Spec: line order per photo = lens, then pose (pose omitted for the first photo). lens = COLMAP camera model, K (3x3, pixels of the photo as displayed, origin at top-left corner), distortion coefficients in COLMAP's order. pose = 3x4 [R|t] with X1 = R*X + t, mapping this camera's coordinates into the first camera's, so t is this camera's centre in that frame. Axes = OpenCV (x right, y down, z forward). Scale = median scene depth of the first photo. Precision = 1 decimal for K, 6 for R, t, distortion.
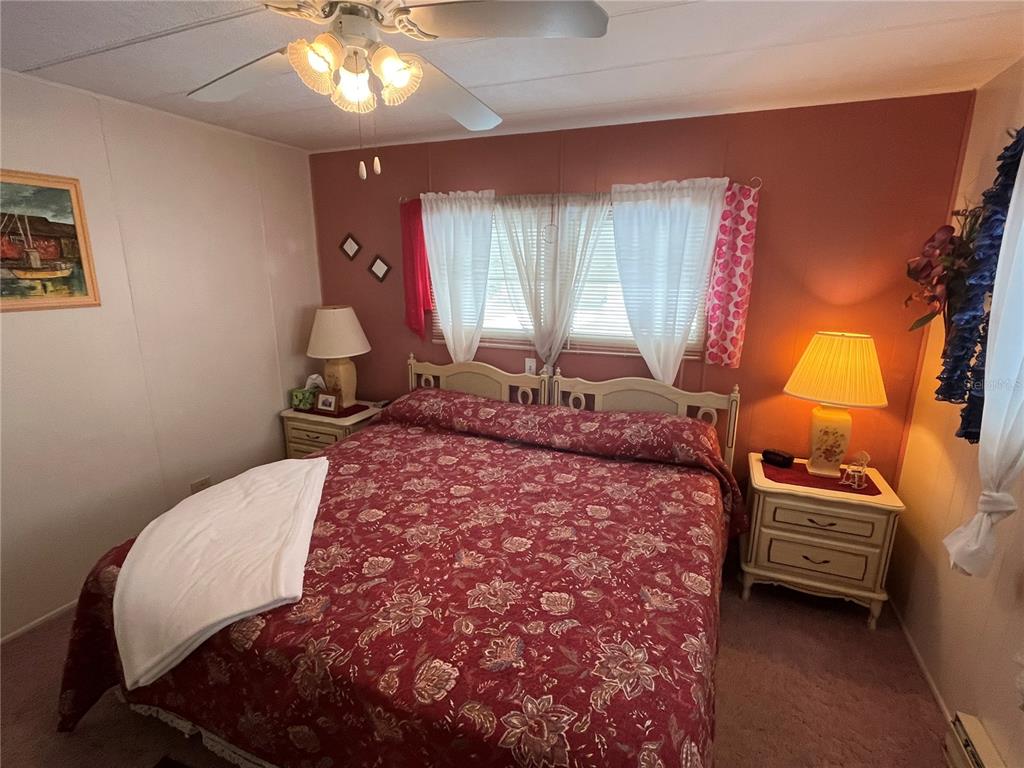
lens RADIAL K [[497.3, 0, 508.3], [0, 497.3, 382.1], [0, 0, 1]] dist [-0.001880, -0.001252]
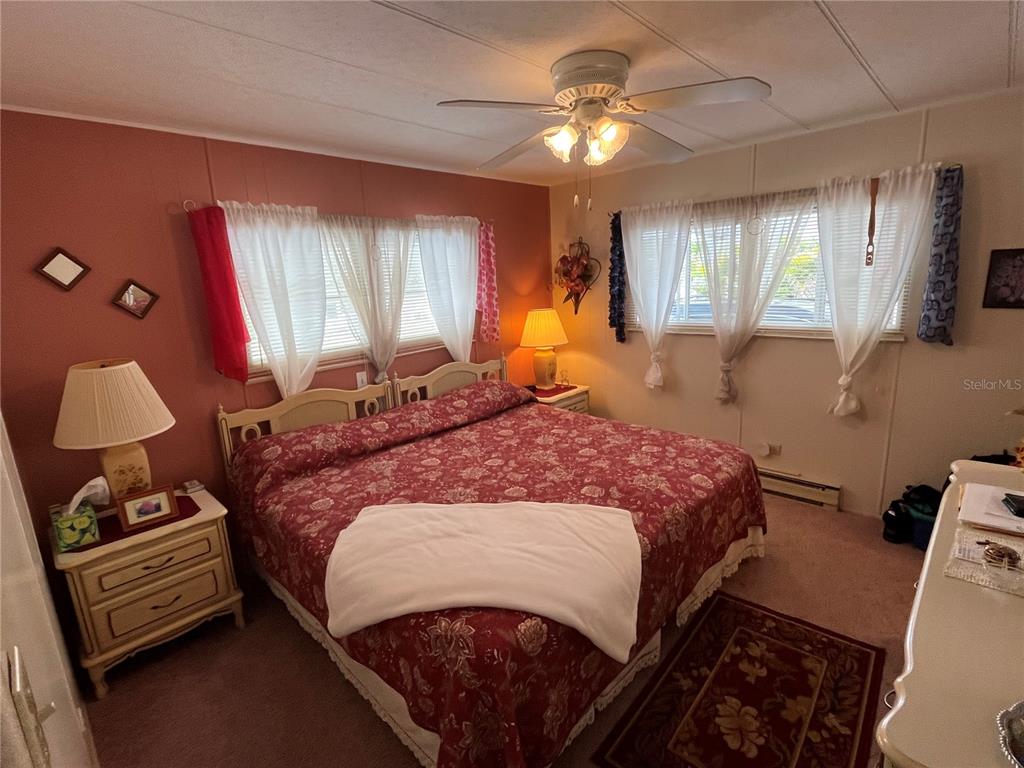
lens RADIAL K [[497.3, 0, 506.7], [0, 497.3, 384.4], [0, 0, 1]] dist [-0.001880, -0.001252]
pose [[0.360814, -0.222843, 0.905623, -1.123546], [0.264390, 0.955639, 0.129813, -0.109392], [-0.894377, 0.192600, 0.403726, 0.449709]]
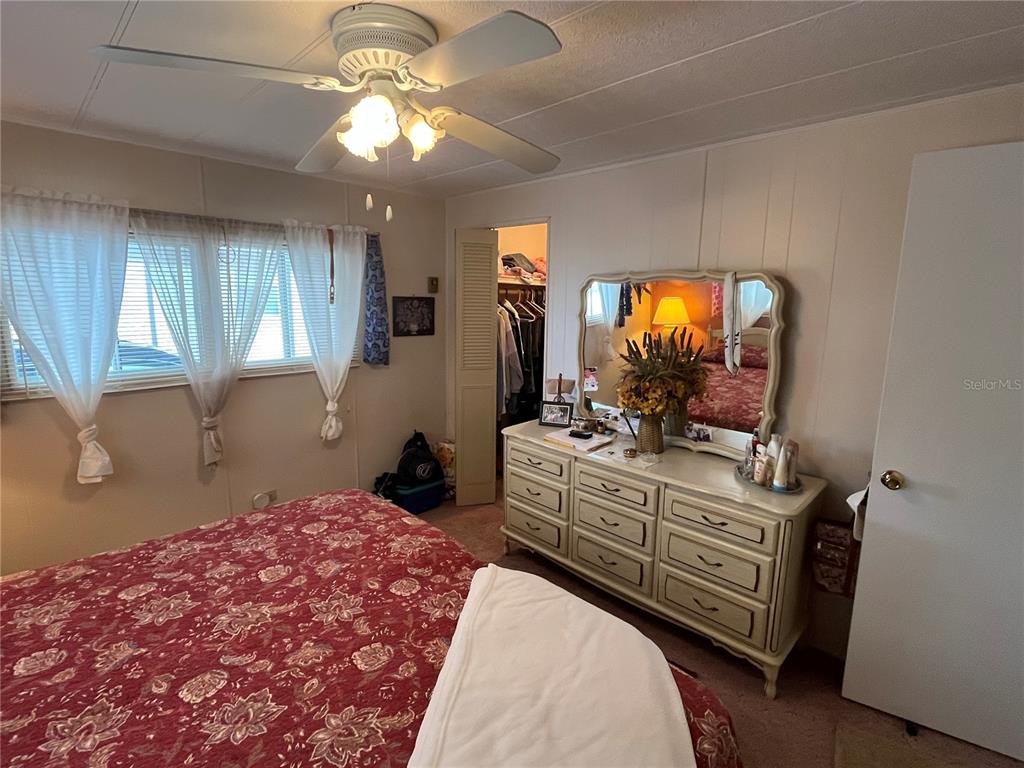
lens RADIAL K [[497.3, 0, 508.1], [0, 497.3, 387.2], [0, 0, 1]] dist [-0.001880, -0.001252]
pose [[-0.927621, -0.086084, 0.363469, -0.594893], [0.066274, 0.919711, 0.386962, -0.295970], [-0.367598, 0.383042, -0.847438, 1.217251]]
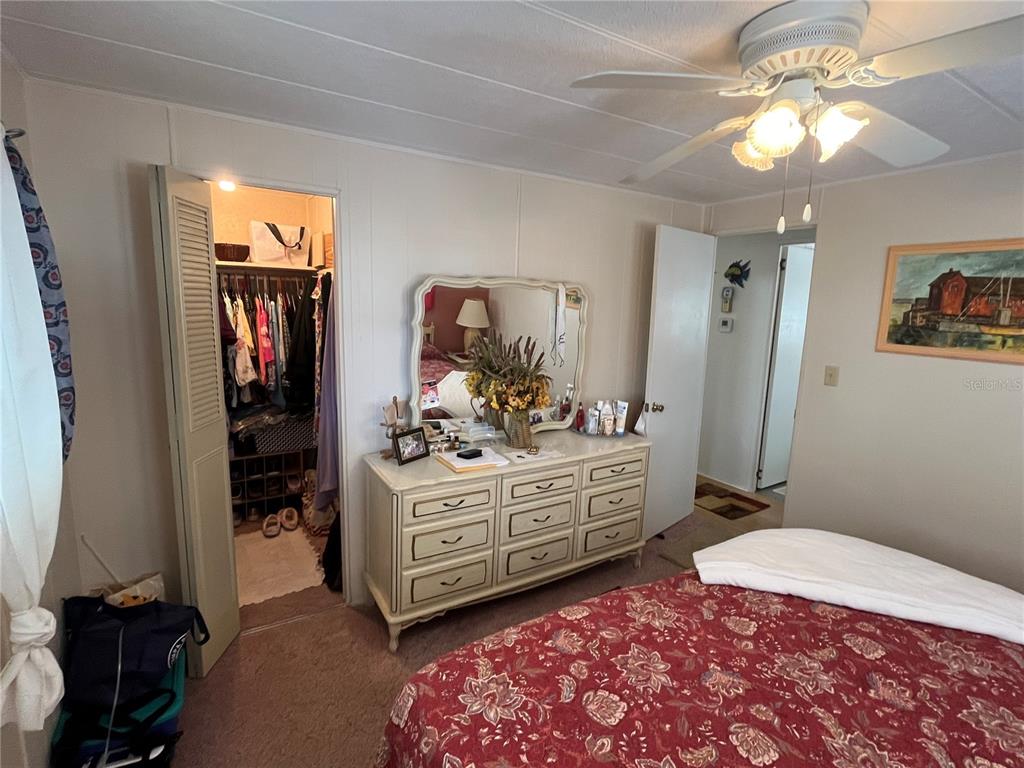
lens RADIAL K [[497.3, 0, 513.3], [0, 497.3, 386.7], [0, 0, 1]] dist [-0.001880, -0.001252]
pose [[-0.577647, 0.116473, -0.807934, 0.528821], [-0.216577, 0.932426, 0.289266, -0.180307], [0.787031, 0.342074, -0.513388, 0.737027]]
